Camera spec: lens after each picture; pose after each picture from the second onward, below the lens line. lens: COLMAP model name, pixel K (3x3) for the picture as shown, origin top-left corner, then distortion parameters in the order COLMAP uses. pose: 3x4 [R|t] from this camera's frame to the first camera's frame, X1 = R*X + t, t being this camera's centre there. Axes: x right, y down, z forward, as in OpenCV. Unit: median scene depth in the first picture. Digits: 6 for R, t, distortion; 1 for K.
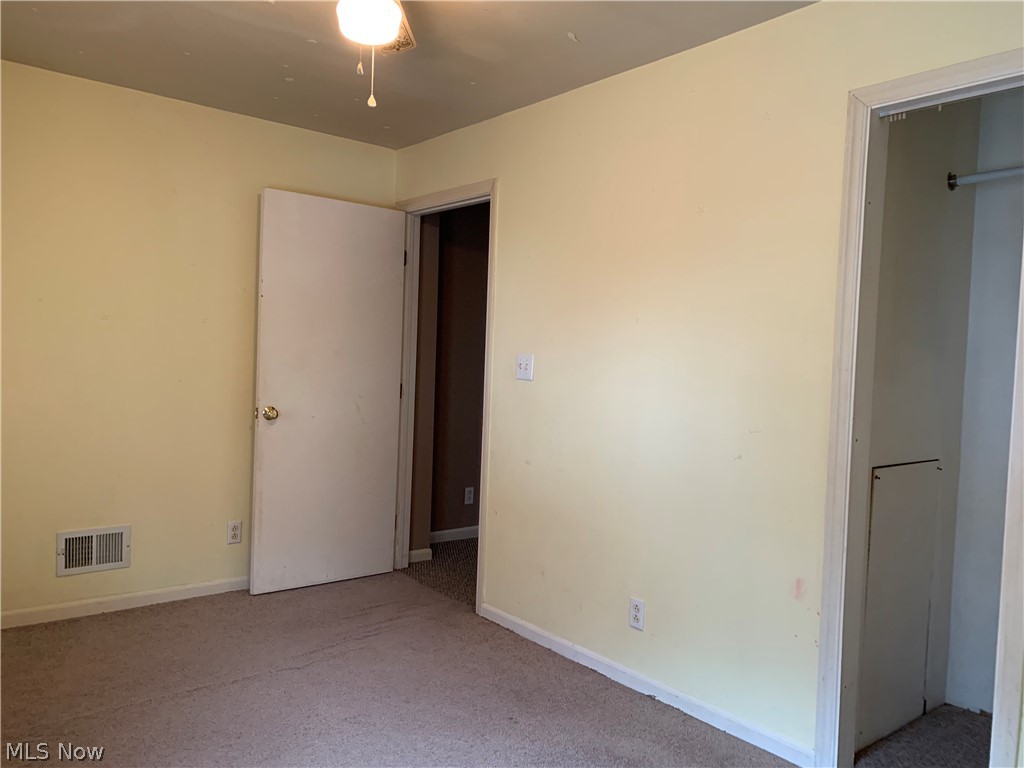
lens RADIAL K [[784.3, 0, 512.5], [0, 784.3, 383.7], [0, 0, 1]] dist [0.024411, -0.004151]
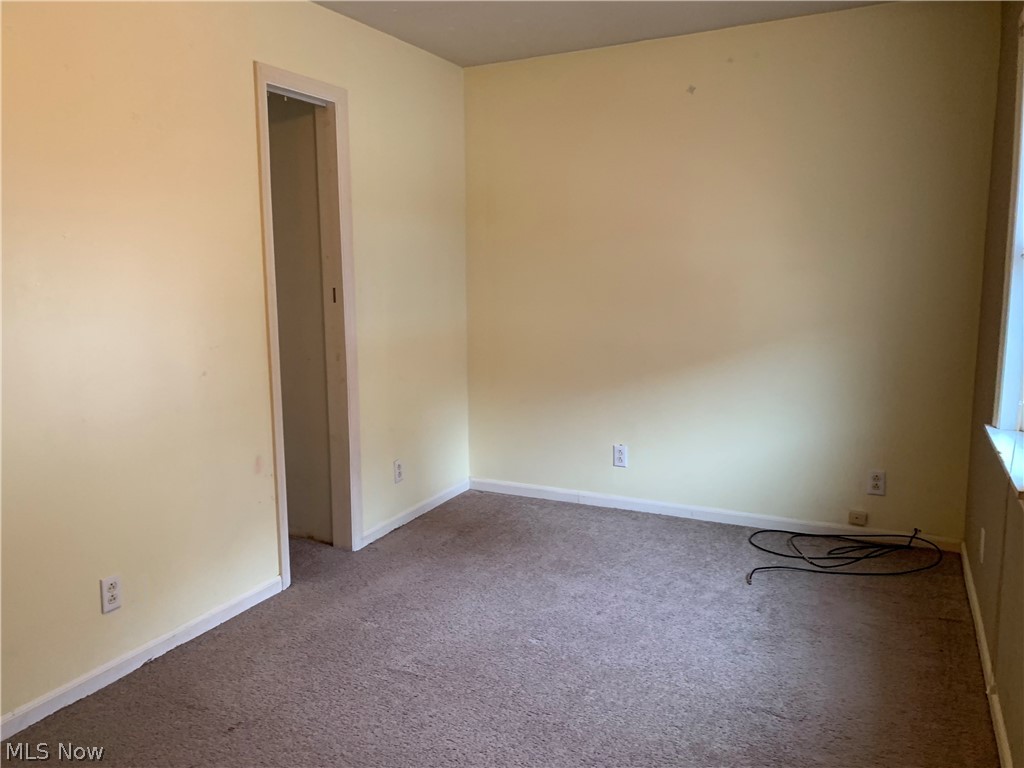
lens RADIAL K [[784.3, 0, 512.2], [0, 784.3, 383.8], [0, 0, 1]] dist [0.024411, -0.004151]
pose [[-0.424008, -0.156352, 0.892060, -0.800805], [0.032892, 0.981677, 0.187693, -0.075940], [-0.905061, 0.108925, -0.411096, 1.015480]]
